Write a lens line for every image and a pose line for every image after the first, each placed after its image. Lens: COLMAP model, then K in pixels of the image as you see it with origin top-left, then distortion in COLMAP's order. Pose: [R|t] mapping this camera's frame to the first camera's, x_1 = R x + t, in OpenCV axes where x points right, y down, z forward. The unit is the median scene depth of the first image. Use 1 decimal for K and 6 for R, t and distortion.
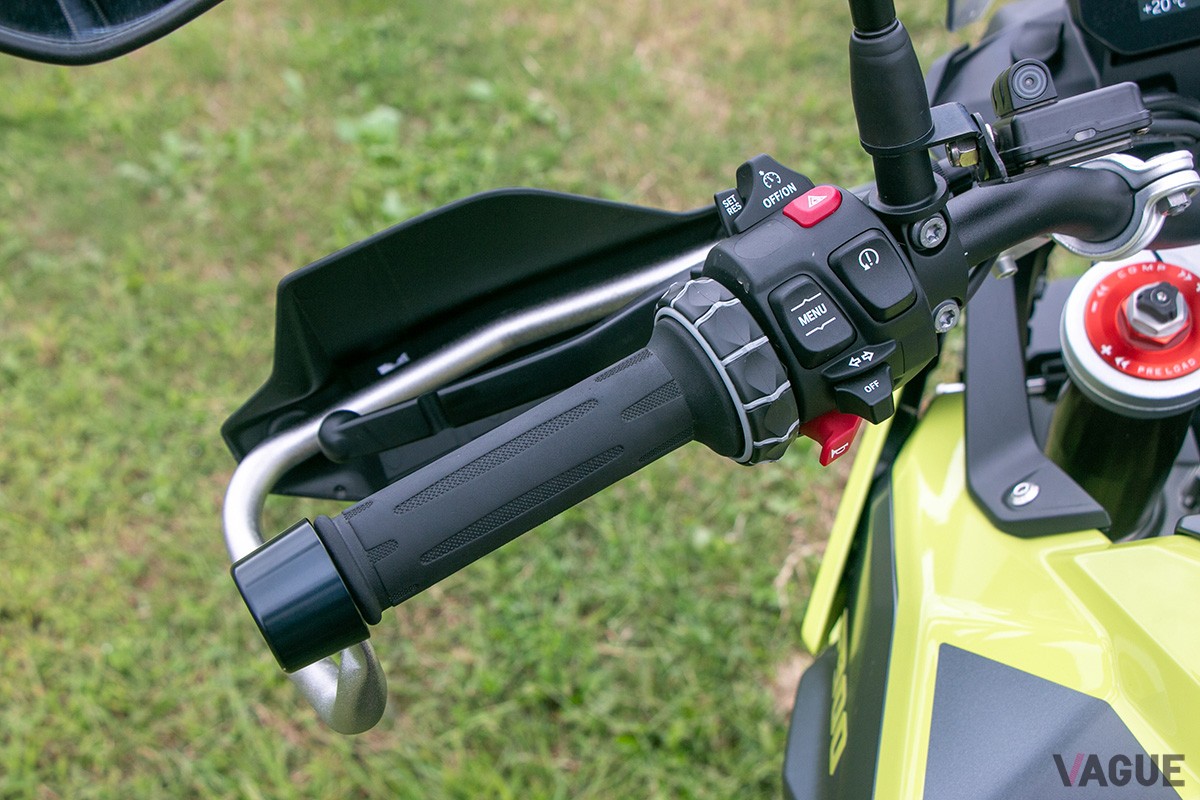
lens RADIAL K [[1609.3, 0, 600.0], [0, 1609.3, 400.0], [0, 0, 1]] dist [-0.097899, 0.458793]
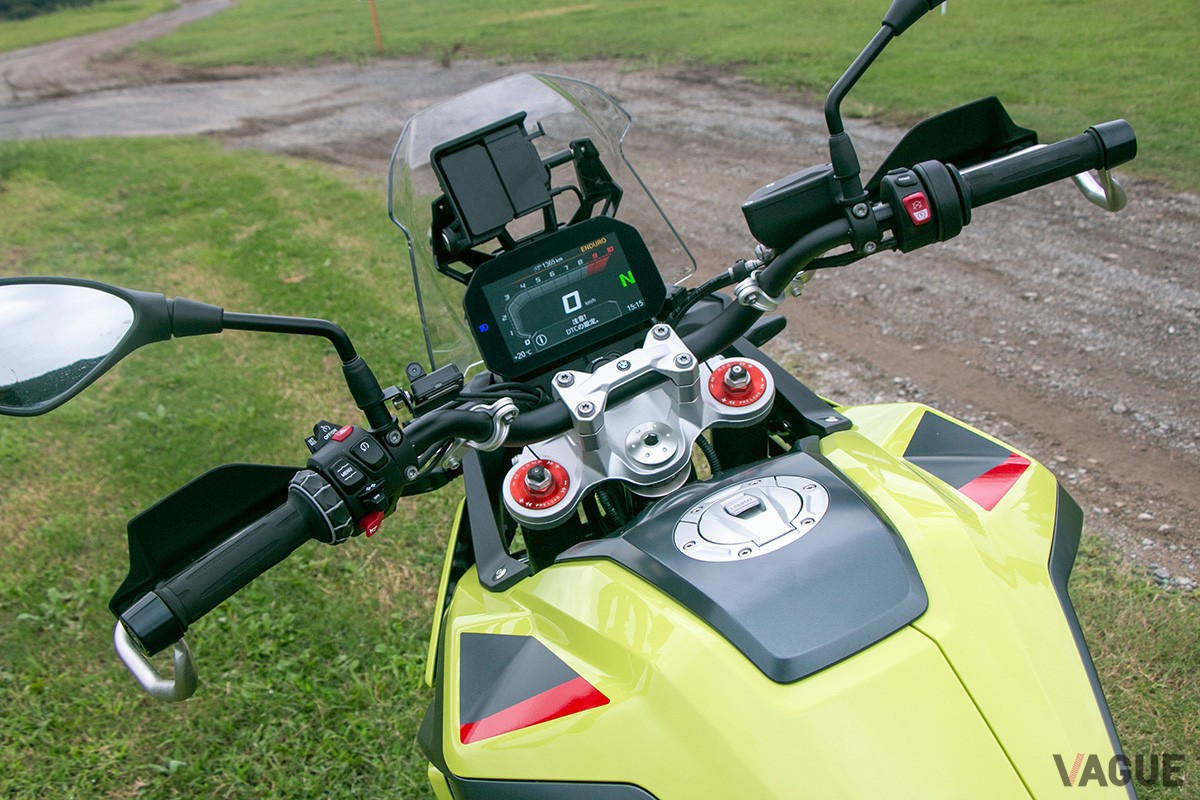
lens RADIAL K [[1206.1, 0, 600.0], [0, 1206.1, 400.0], [0, 0, 1]] dist [-0.030208, 0.004175]
pose [[0.964406, -0.172458, 0.200446, 0.120507], [0.224774, 0.933936, -0.277921, 0.350827], [-0.139274, 0.313084, 0.939458, -0.666307]]
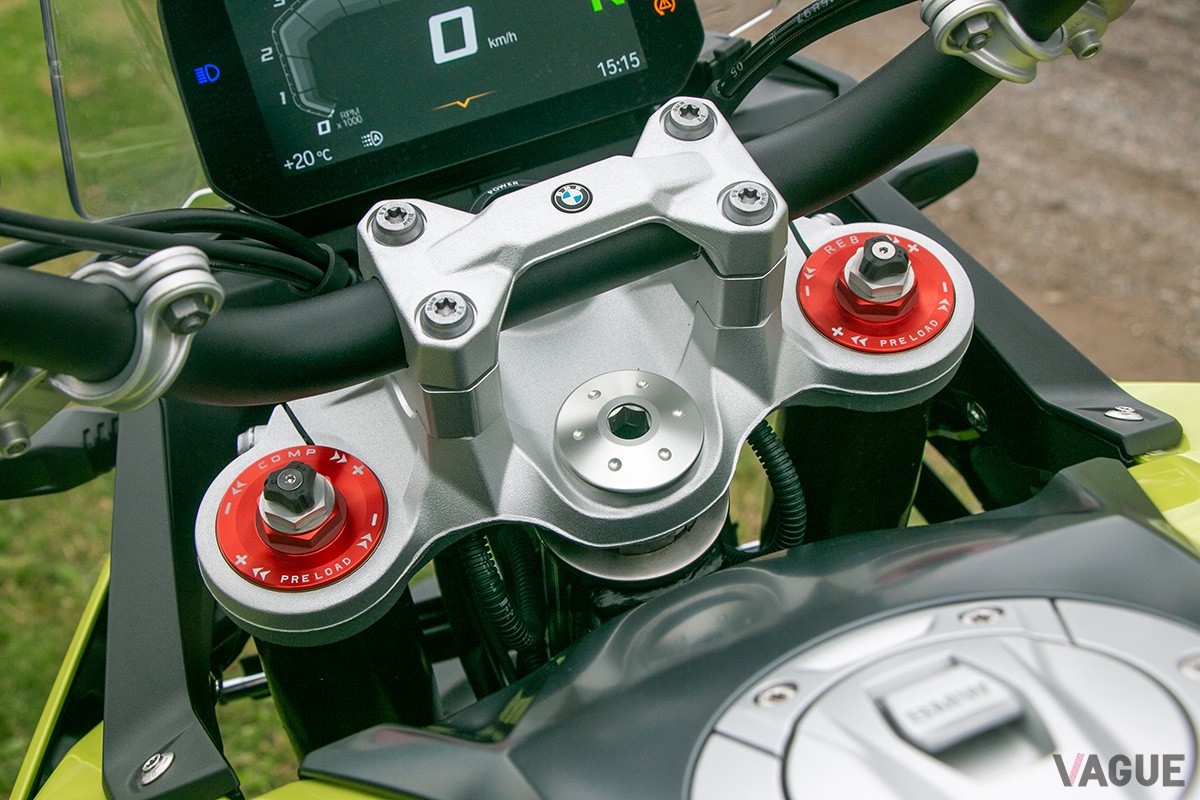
lens RADIAL K [[1609.3, 0, 600.0], [0, 1609.3, 400.0], [0, 0, 1]] dist [-0.097899, 0.458793]
pose [[0.969102, -0.084310, 0.231803, 0.336131], [0.140316, 0.961330, -0.236972, 0.109089], [-0.202860, 0.262175, 0.943457, 0.239729]]
